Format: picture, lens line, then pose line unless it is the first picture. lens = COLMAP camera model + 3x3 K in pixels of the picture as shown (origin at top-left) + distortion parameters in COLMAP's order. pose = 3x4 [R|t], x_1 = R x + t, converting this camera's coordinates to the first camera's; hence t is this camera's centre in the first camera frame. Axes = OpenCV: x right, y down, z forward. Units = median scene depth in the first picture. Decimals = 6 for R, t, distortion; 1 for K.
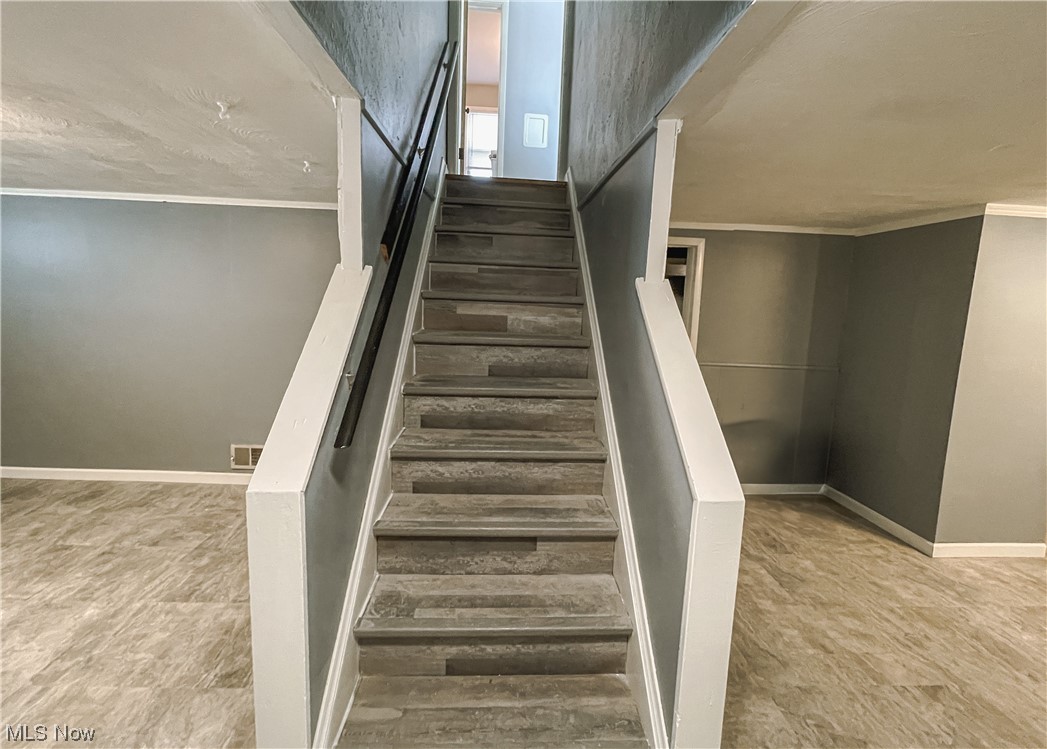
lens RADIAL K [[445.7, 0, 523.4], [0, 445.7, 370.0], [0, 0, 1]] dist [-0.008479, -0.000778]
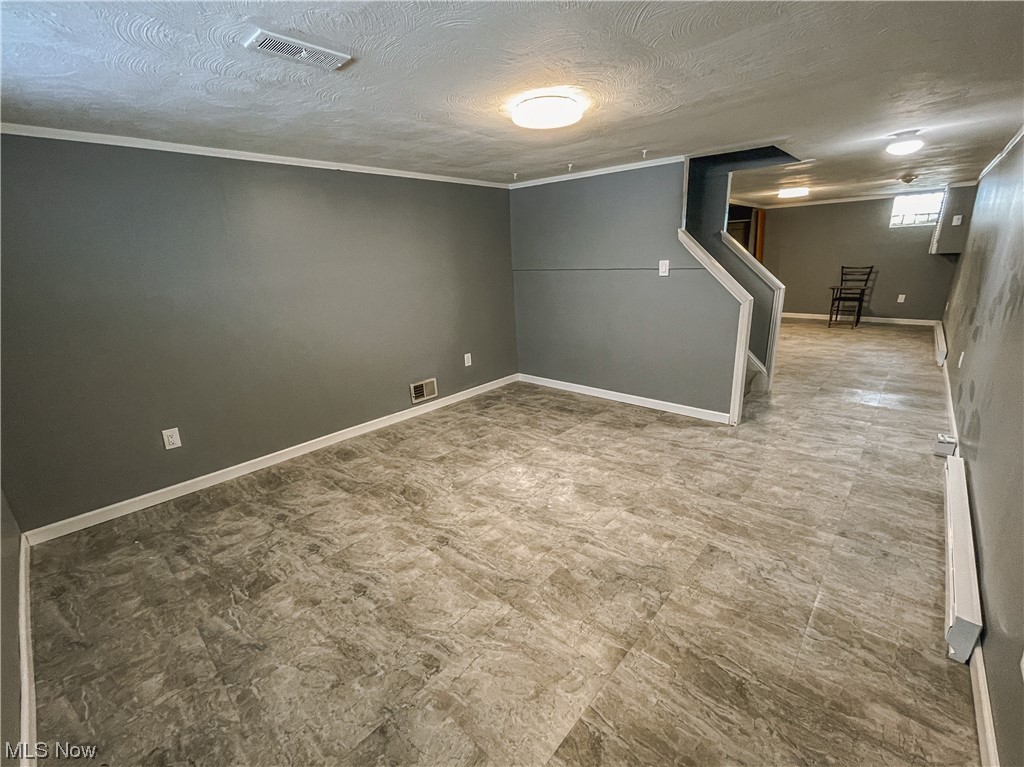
lens RADIAL K [[445.2, 0, 510.7], [0, 445.2, 382.6], [0, 0, 1]] dist [-0.004683, 0.001917]
pose [[0.707813, -0.266031, 0.654392, -1.649183], [0.177149, 0.963621, 0.200131, -0.044464], [-0.683827, -0.025730, 0.729191, -0.111261]]
